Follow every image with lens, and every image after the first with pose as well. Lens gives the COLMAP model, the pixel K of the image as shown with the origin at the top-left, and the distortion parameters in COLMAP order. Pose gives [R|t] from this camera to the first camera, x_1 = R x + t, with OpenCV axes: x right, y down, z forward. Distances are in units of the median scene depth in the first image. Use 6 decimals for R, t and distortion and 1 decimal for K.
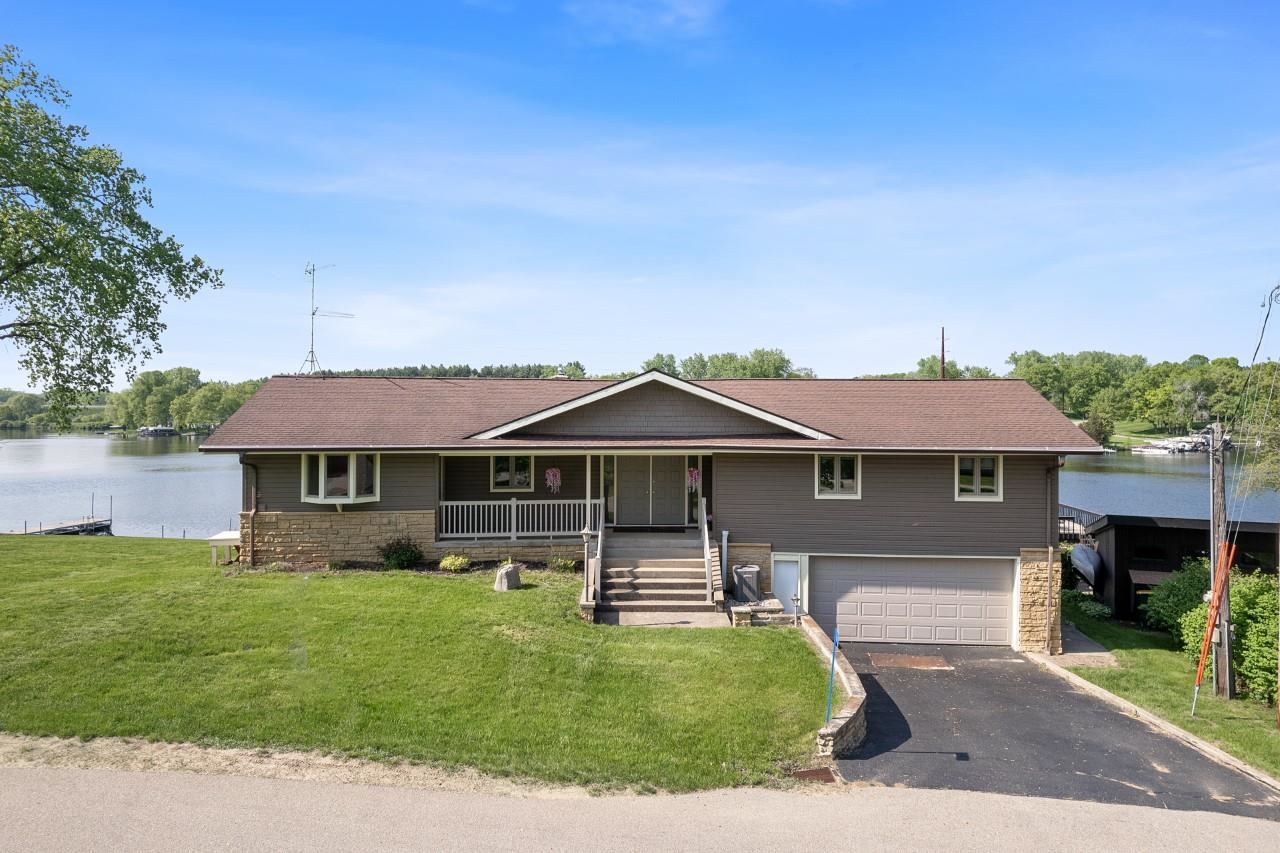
lens RADIAL K [[827.9, 0, 646.5], [0, 827.9, 424.9], [0, 0, 1]] dist [-0.066012, 0.058398]
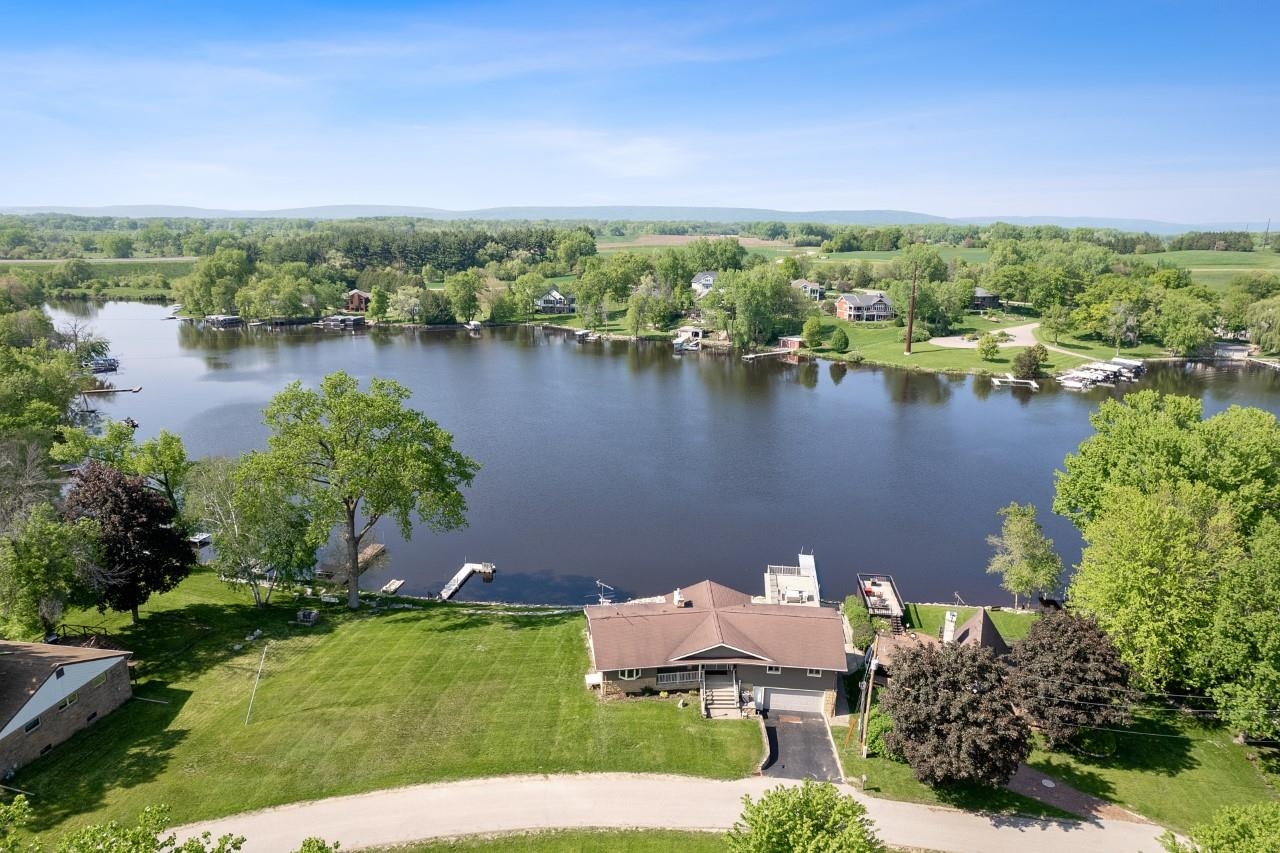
lens RADIAL K [[827.9, 0, 643.0], [0, 827.9, 421.5], [0, 0, 1]] dist [-0.066012, 0.058398]
pose [[0.999968, 0.007337, 0.003035, -0.027366], [-0.007829, 0.974737, 0.223218, -0.141355], [-0.001320, -0.223234, 0.974764, -0.175412]]
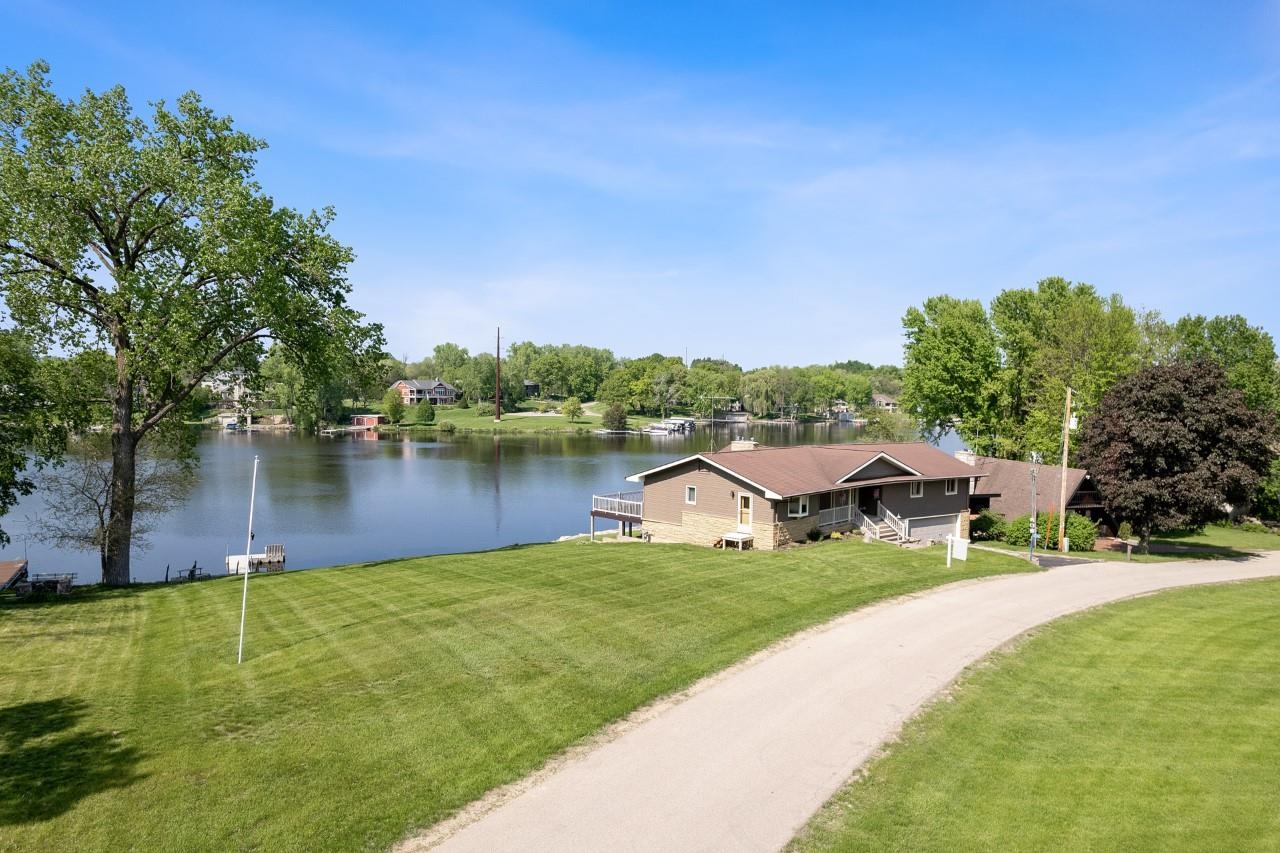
lens RADIAL K [[827.9, 0, 637.4], [0, 827.9, 422.6], [0, 0, 1]] dist [-0.066012, 0.058398]
pose [[0.795868, -0.015800, 0.605263, -0.175349], [-0.003815, 0.999509, 0.031108, -0.019419], [-0.605458, -0.027067, 0.795417, -0.046071]]
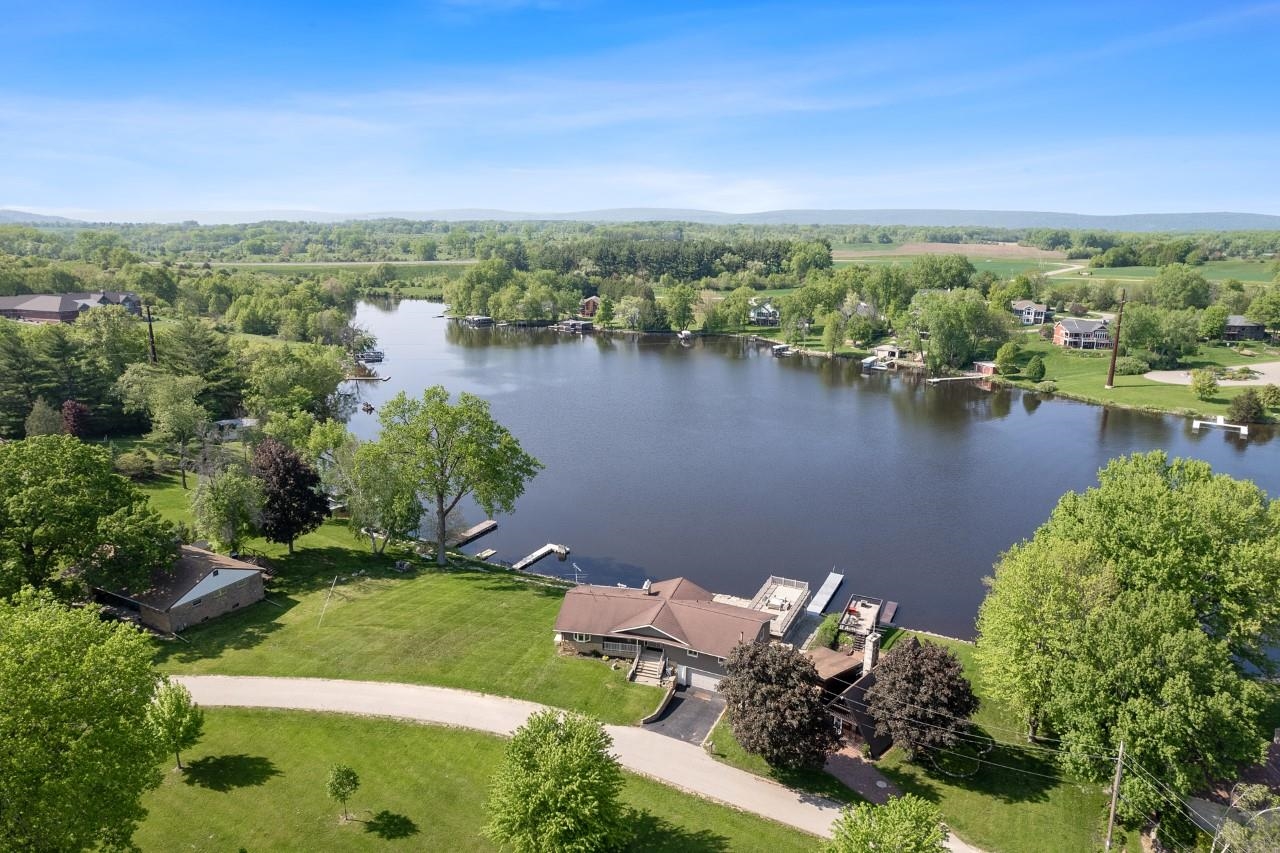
lens RADIAL K [[827.9, 0, 639.7], [0, 827.9, 430.3], [0, 0, 1]] dist [-0.066012, 0.058398]
pose [[0.944605, 0.084934, -0.317028, 0.101660], [-0.008771, 0.972123, 0.234307, -0.168368], [0.328091, -0.218547, 0.919018, -0.225519]]
